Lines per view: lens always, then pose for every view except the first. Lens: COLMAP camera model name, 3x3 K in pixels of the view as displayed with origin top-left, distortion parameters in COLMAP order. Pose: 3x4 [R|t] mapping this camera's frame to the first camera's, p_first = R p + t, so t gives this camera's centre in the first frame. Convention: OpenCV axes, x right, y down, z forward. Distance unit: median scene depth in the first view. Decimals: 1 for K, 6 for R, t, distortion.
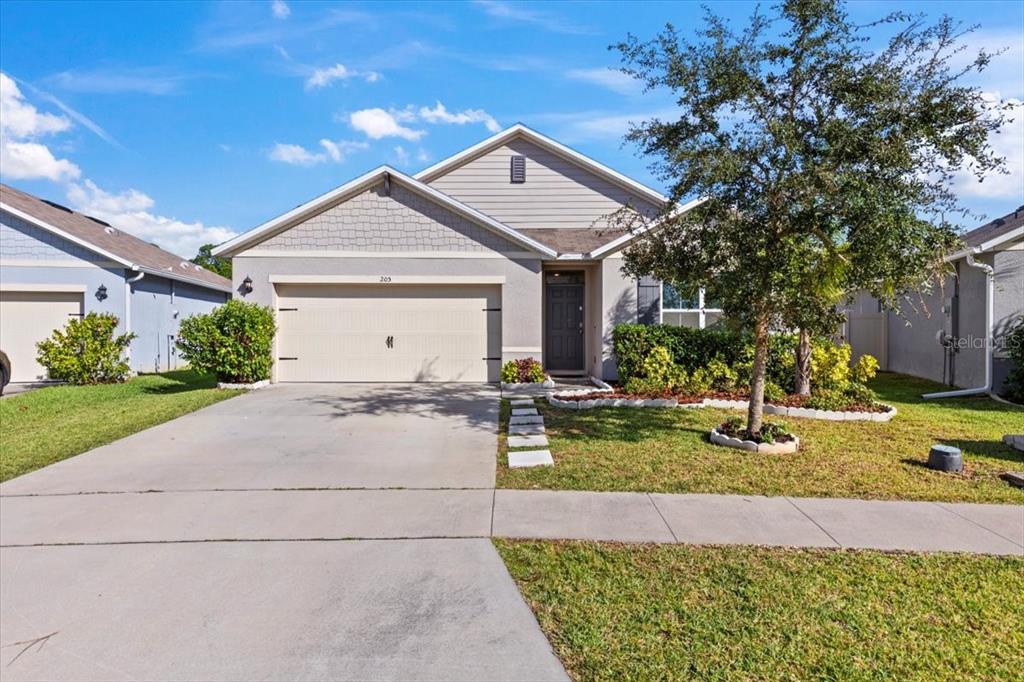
lens RADIAL K [[590.9, 0, 512.6], [0, 590.9, 336.2], [0, 0, 1]] dist [-0.000437, 0.000748]
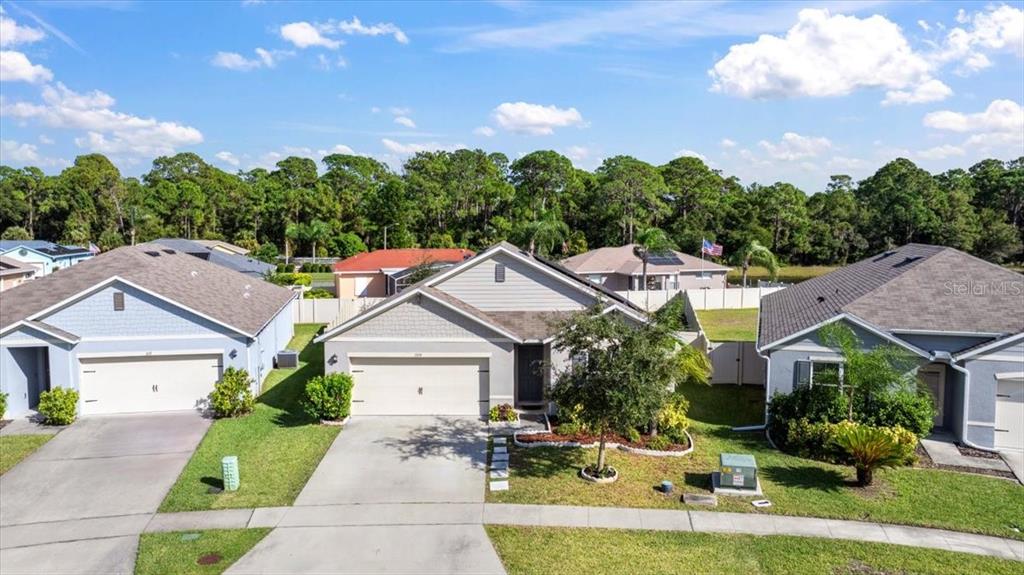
lens RADIAL K [[733.3, 0, 510.9], [0, 733.3, 281.5], [0, 0, 1]] dist [-0.019987, -0.002080]
pose [[0.999997, -0.001784, 0.001421, 0.040409], [0.001684, 0.997696, 0.067816, -0.445561], [-0.001538, -0.067813, 0.997697, -1.033073]]
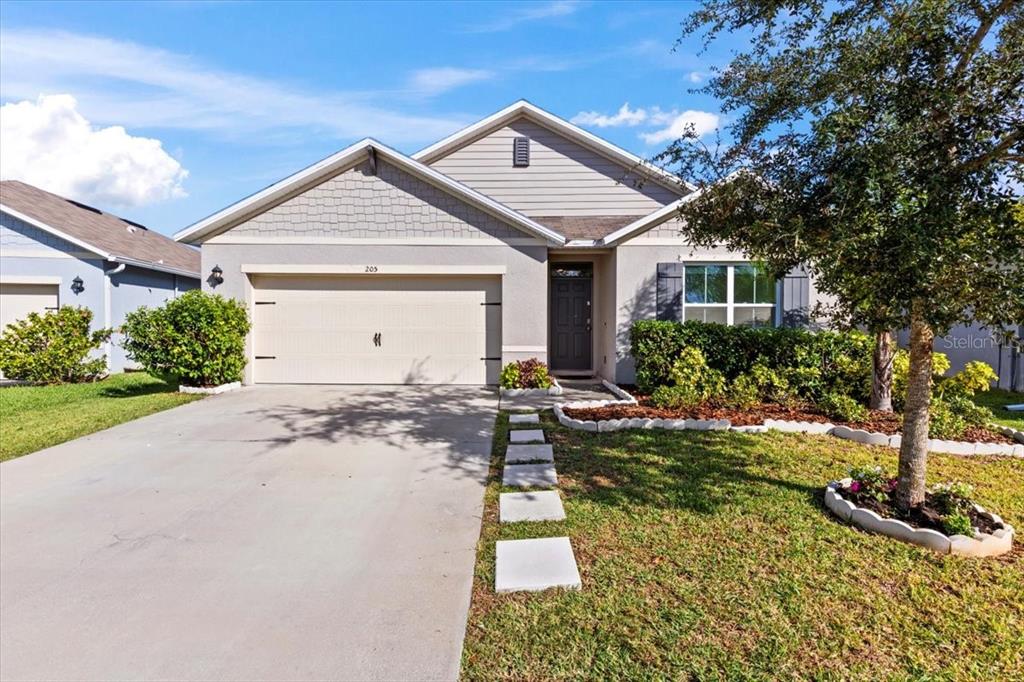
lens RADIAL K [[466.7, 0, 507.2], [0, 466.7, 331.6], [0, 0, 1]] dist [0.007561, -0.001723]
pose [[0.999694, 0.003371, -0.024522, 0.006926], [-0.003276, 0.999987, 0.003930, -0.005827], [0.024535, -0.003848, 0.999692, 0.307826]]
